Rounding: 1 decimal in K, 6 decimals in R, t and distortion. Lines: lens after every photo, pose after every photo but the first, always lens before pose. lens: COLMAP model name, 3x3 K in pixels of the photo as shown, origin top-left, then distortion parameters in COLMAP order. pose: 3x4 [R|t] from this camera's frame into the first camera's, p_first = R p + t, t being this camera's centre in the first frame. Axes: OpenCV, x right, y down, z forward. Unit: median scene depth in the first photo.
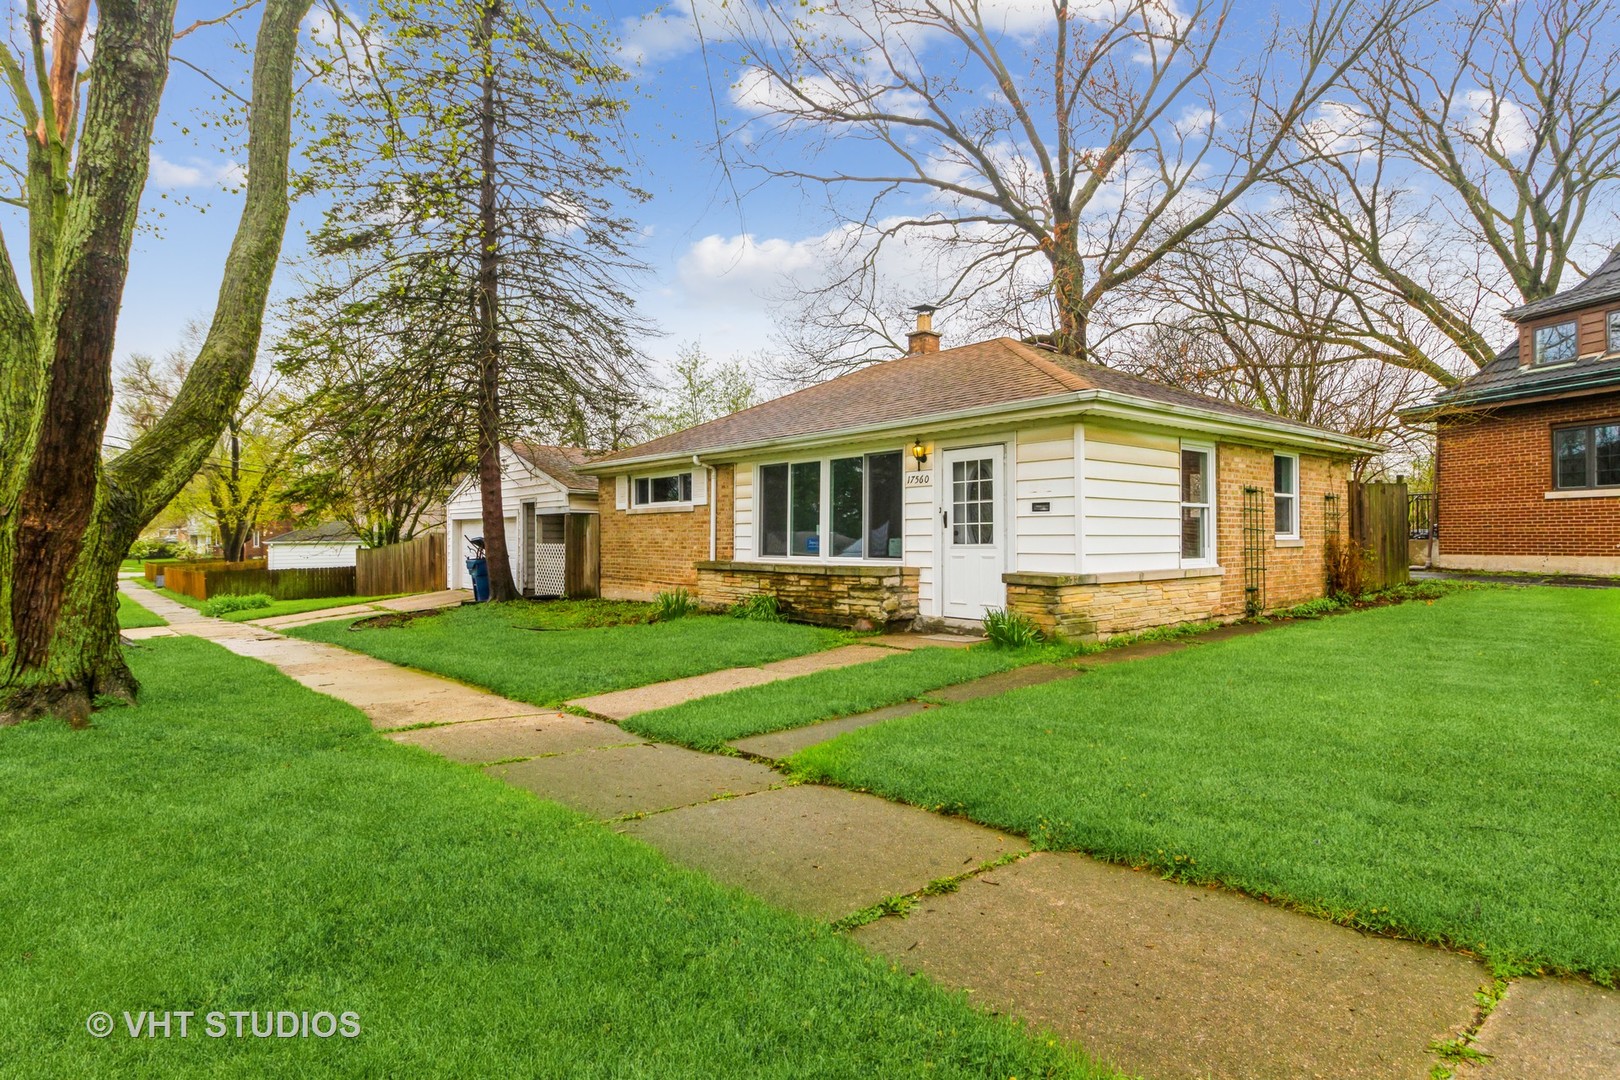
lens RADIAL K [[903.4, 0, 809.9], [0, 903.4, 538.4], [0, 0, 1]] dist [0.000616, 0.000006]
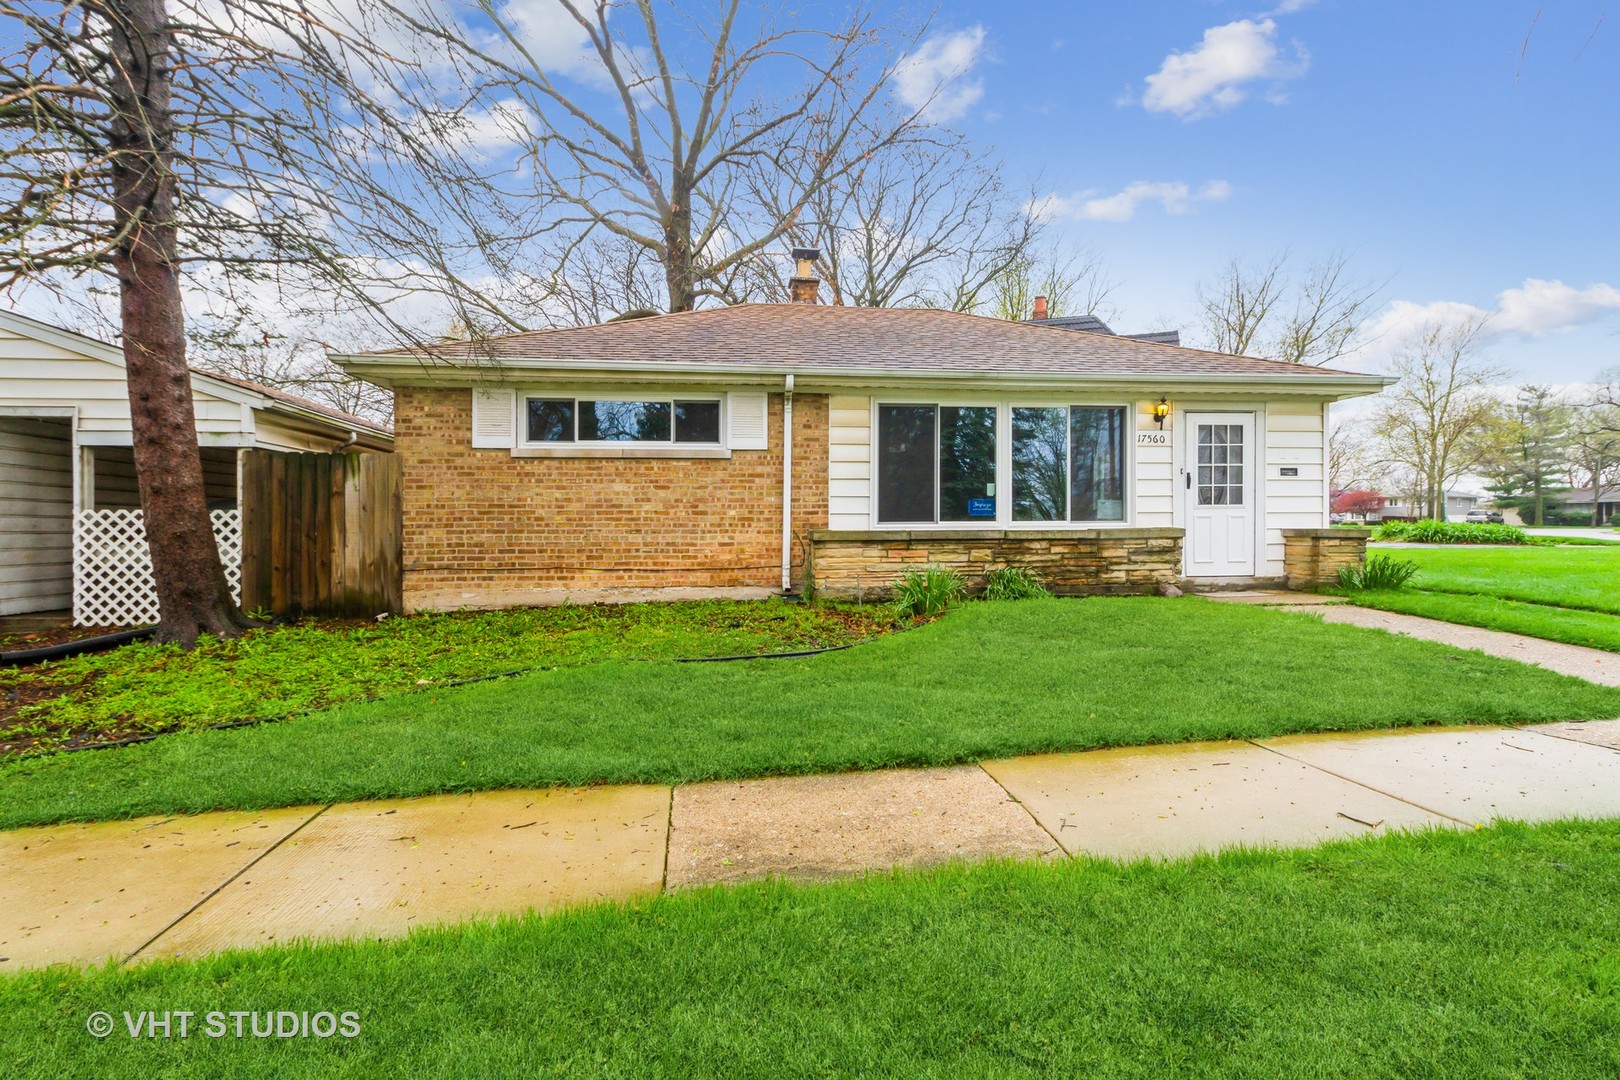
lens RADIAL K [[748.8, 0, 804.9], [0, 748.8, 543.9], [0, 0, 1]] dist [0.004810, 0.001447]
pose [[0.531733, -0.013664, 0.846802, -0.750104], [0.006302, 0.999906, 0.012177, 0.035111], [-0.846889, -0.001139, 0.531769, 0.867167]]
